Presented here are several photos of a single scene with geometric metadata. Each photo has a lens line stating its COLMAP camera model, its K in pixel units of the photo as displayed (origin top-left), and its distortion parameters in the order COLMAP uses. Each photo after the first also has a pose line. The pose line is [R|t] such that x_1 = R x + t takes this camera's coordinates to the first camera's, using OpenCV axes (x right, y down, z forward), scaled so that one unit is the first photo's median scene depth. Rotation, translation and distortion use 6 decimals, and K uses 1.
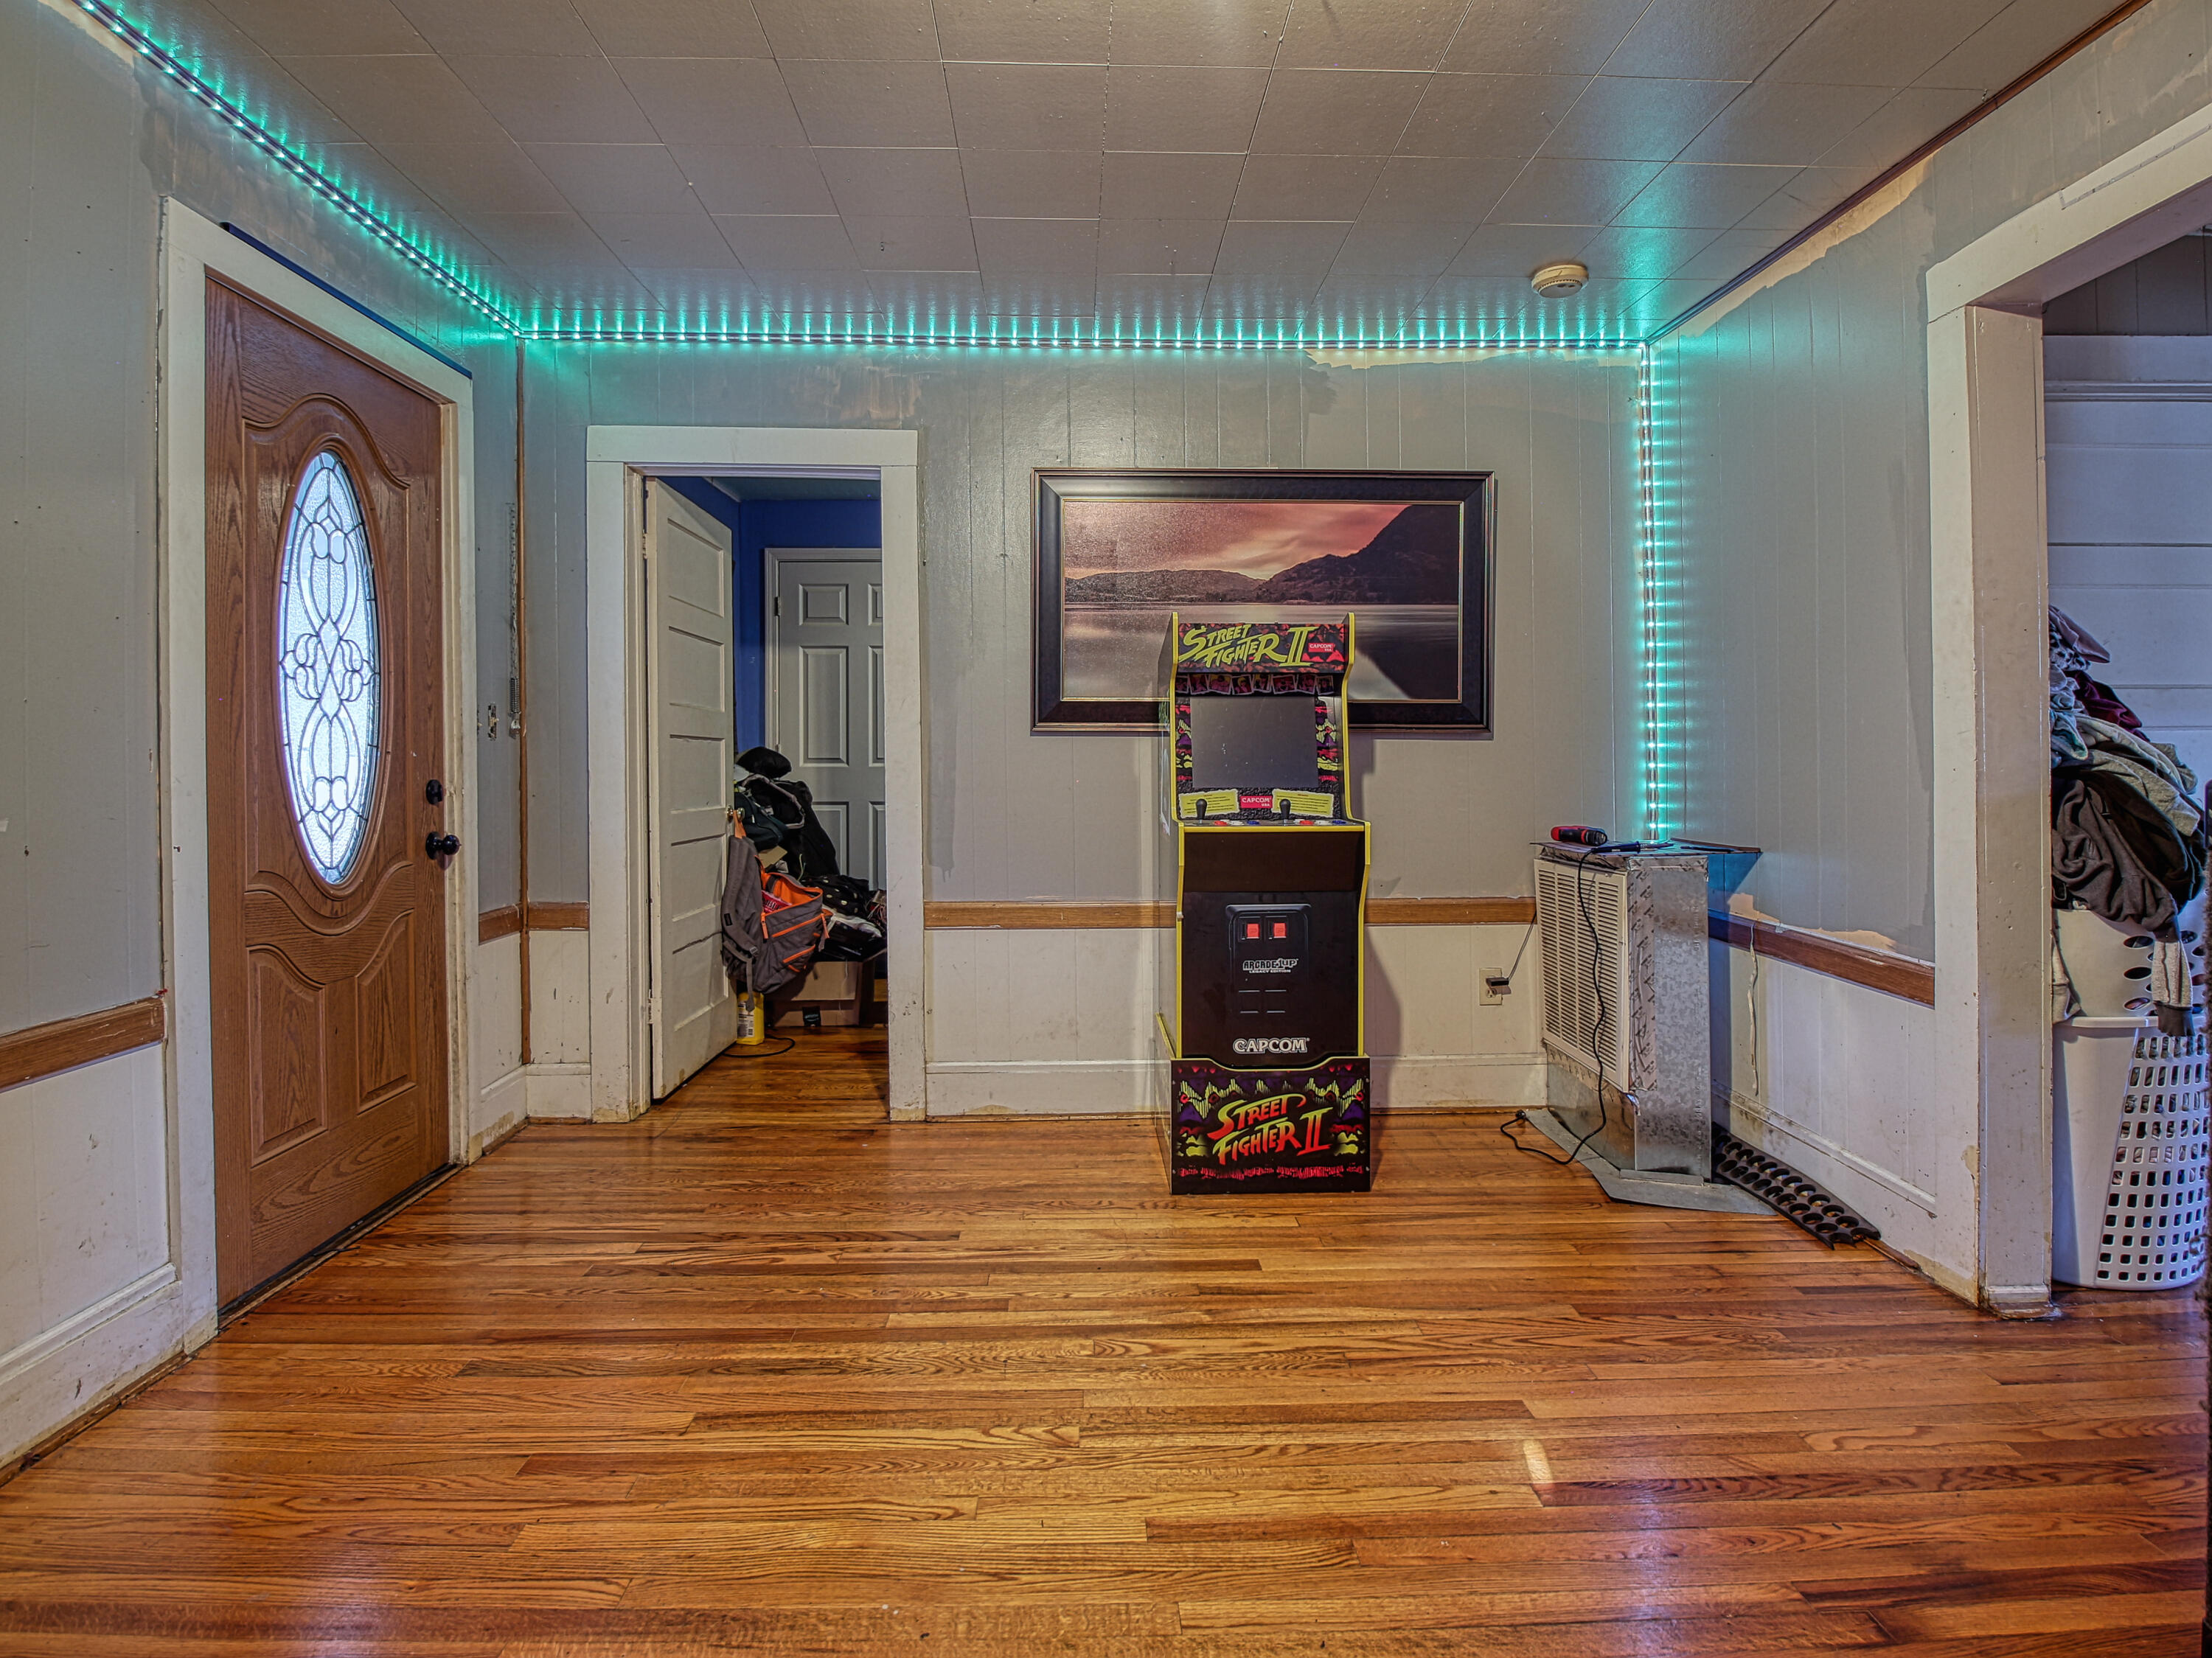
lens RADIAL K [[1212.3, 0, 1106.0], [0, 1212.3, 829.0], [0, 0, 1]] dist [-0.002158, -0.000889]
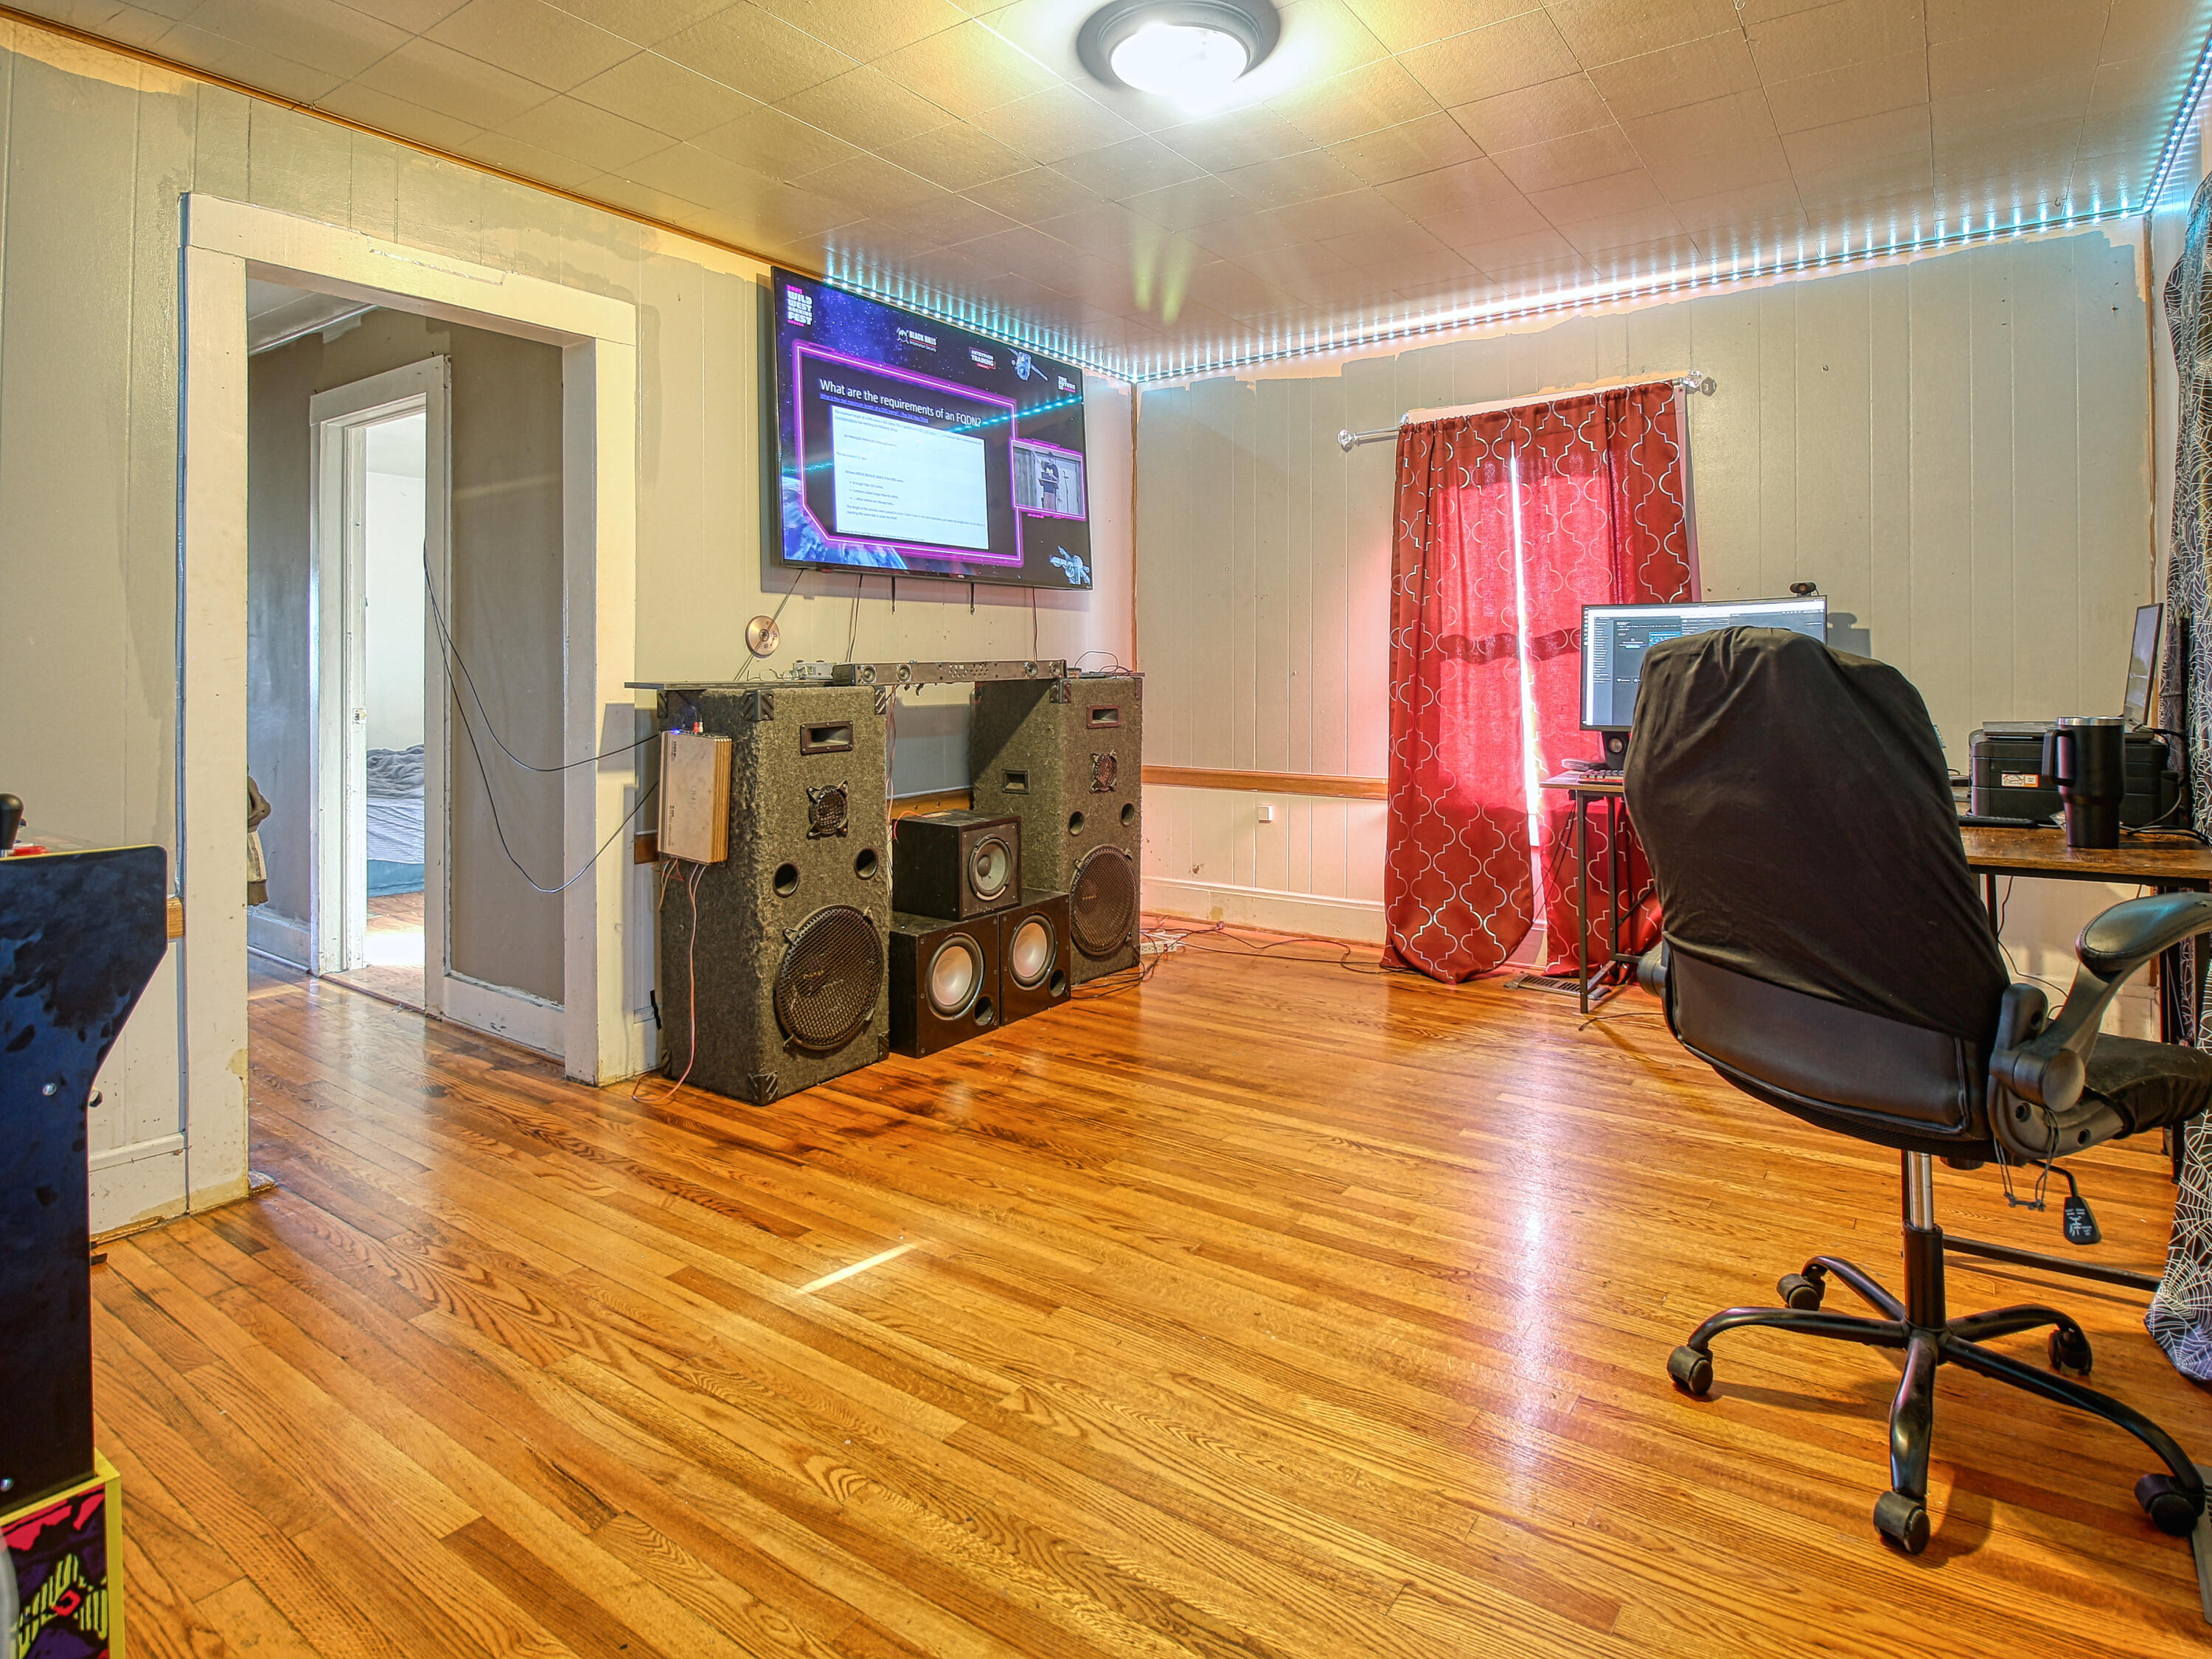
lens RADIAL K [[1212.4, 0, 1106.0], [0, 1212.4, 829.5], [0, 0, 1]] dist [-0.002158, -0.000889]
pose [[-0.804058, -0.060221, 0.591494, -0.591411], [0.055199, 0.982999, 0.175117, -0.086854], [-0.591983, 0.173453, -0.787064, 1.565885]]
